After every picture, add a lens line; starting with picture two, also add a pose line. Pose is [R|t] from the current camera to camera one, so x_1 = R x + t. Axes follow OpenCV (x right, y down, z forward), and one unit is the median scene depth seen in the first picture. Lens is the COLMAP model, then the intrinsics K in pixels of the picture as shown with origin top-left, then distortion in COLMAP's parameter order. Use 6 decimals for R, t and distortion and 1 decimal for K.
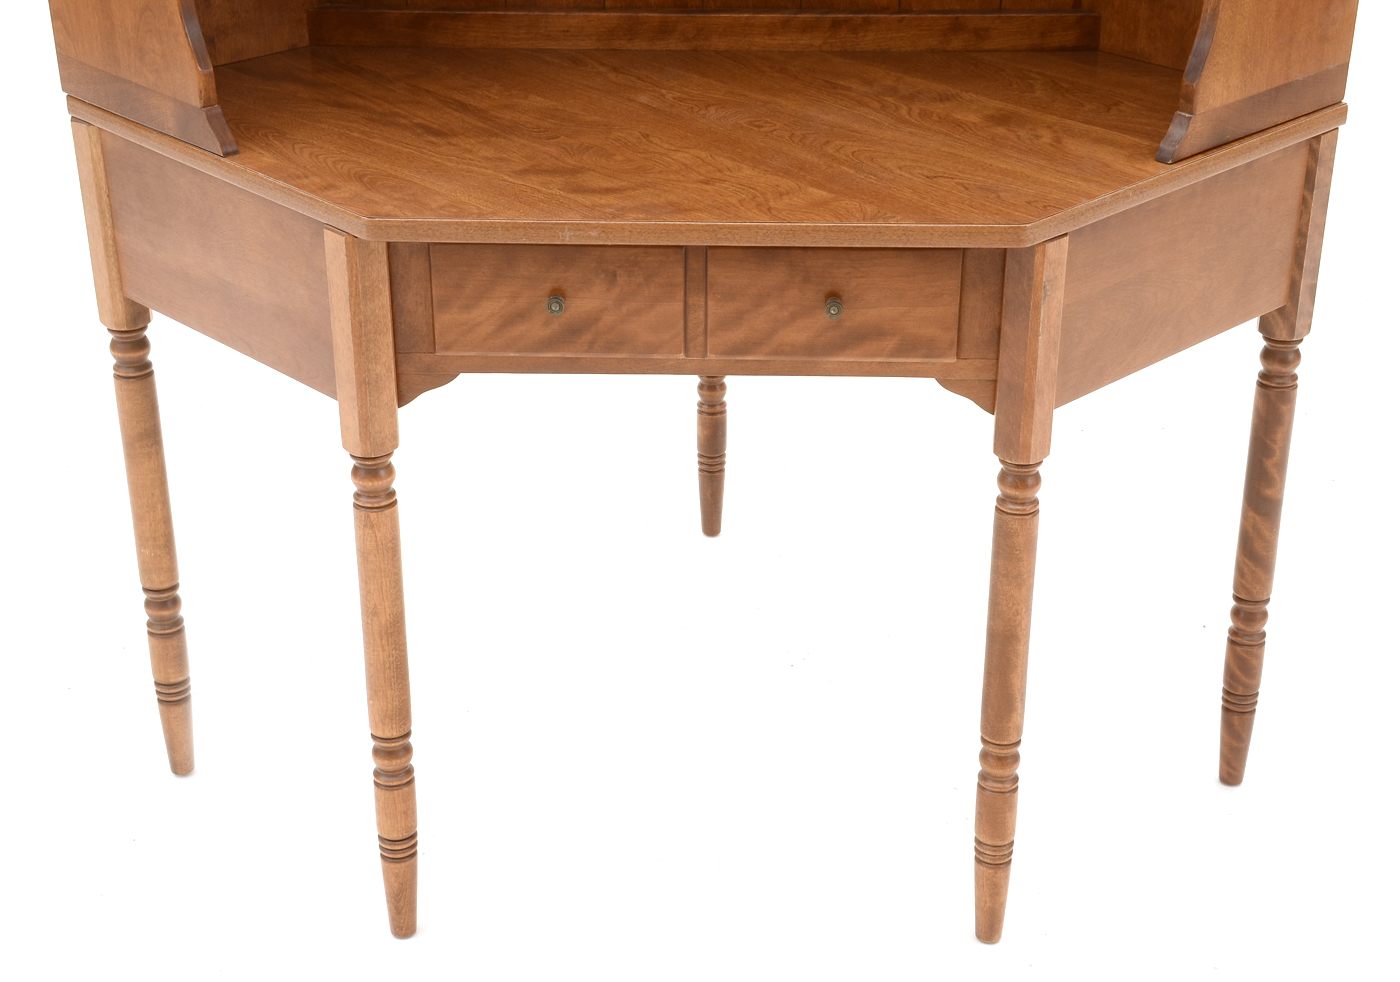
lens RADIAL K [[2371.7, 0, 706.6], [0, 2371.7, 526.1], [0, 0, 1]] dist [0.059858, 1.007826]
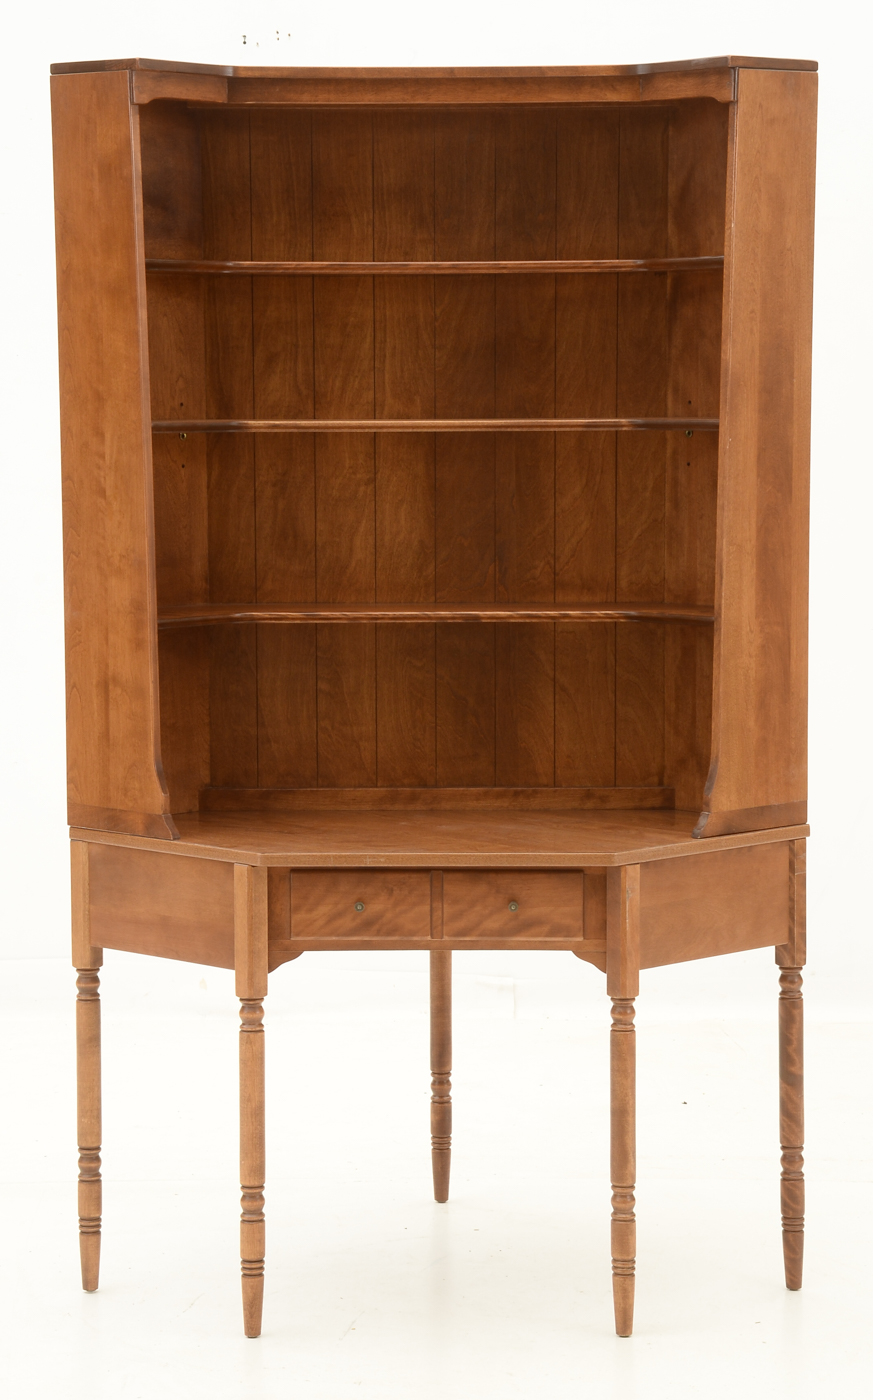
lens RADIAL K [[3741.0, 0, 414.4], [0, 3741.0, 702.5], [0, 0, 1]] dist [0.496341, 0.569973]
pose [[0.999961, -0.006343, 0.006077, -0.037187], [0.008113, 0.932050, -0.362239, 0.776095], [-0.003366, 0.362275, 0.932065, -1.673733]]
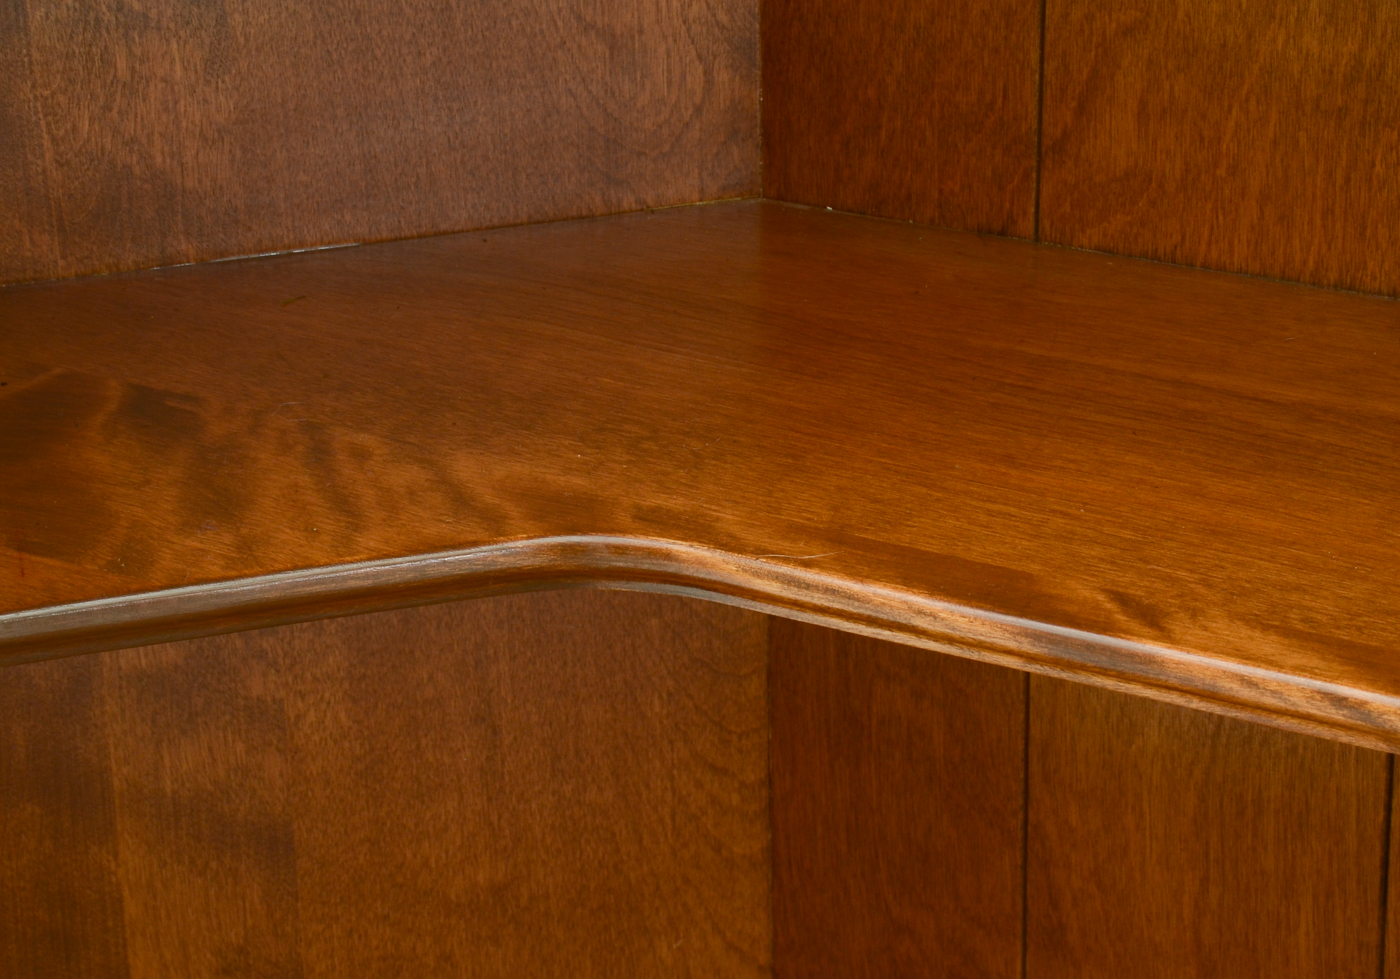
lens RADIAL K [[3483.7, 0, 700.0], [0, 3483.7, 489.5], [0, 0, 1]] dist [0.360431, 0.366756]
pose [[0.883545, 0.174379, -0.434673, 0.009322], [-0.191928, 0.981402, 0.003587, -0.348333], [0.427214, 0.080257, 0.900581, 0.692172]]
